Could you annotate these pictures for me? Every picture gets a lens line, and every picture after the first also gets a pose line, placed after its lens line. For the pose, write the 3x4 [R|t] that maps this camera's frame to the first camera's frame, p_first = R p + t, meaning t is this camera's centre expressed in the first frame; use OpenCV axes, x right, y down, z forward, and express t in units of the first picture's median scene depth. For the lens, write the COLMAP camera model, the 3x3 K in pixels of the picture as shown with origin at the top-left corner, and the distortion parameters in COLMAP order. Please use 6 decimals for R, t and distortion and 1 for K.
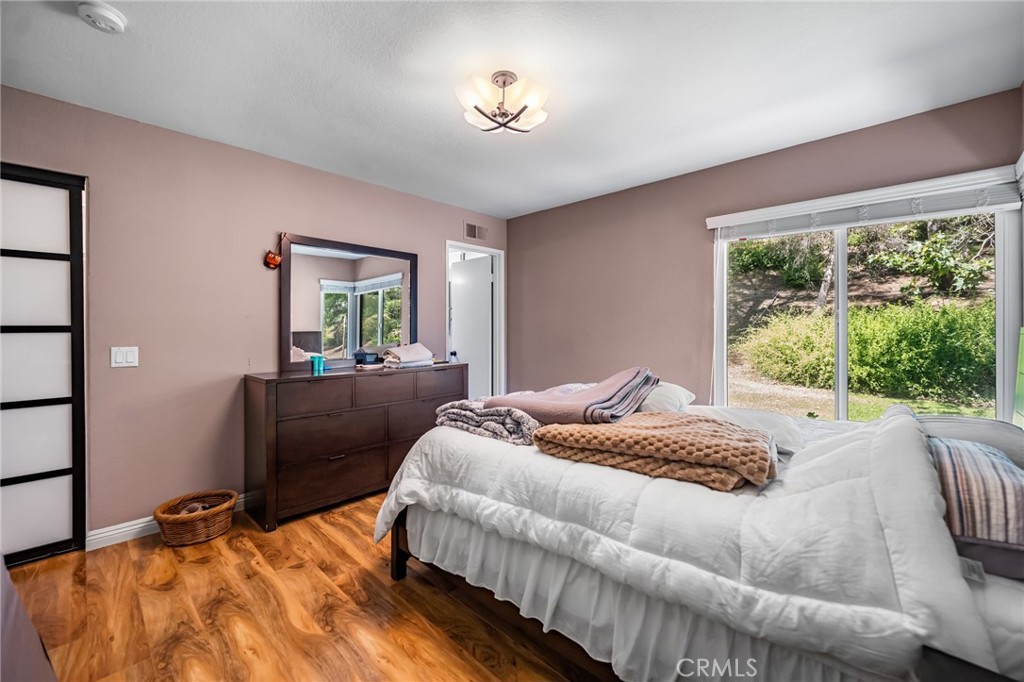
lens RADIAL K [[431.1, 0, 513.5], [0, 431.1, 332.7], [0, 0, 1]] dist [-0.000383, 0.000021]
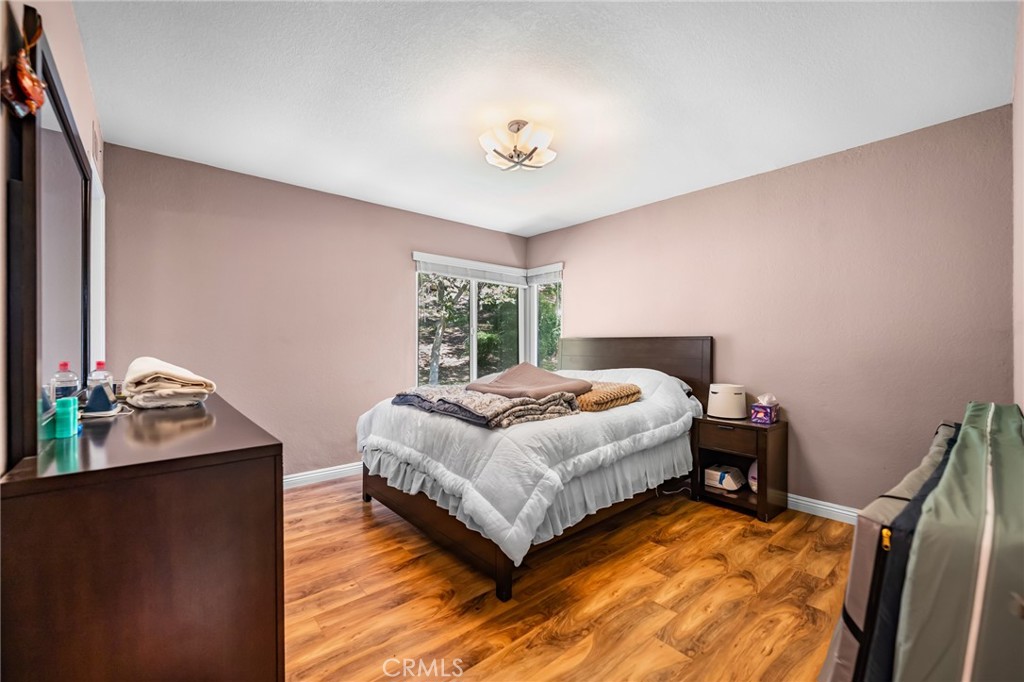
lens RADIAL K [[414.5, 0, 525.0], [0, 414.5, 339.1], [0, 0, 1]] dist [0.001897, 0.000300]
pose [[0.068509, 0.006205, 0.997631, -1.371998], [0.002495, 0.999976, -0.006391, 0.012754], [-0.997647, 0.002927, 0.068492, 1.047022]]
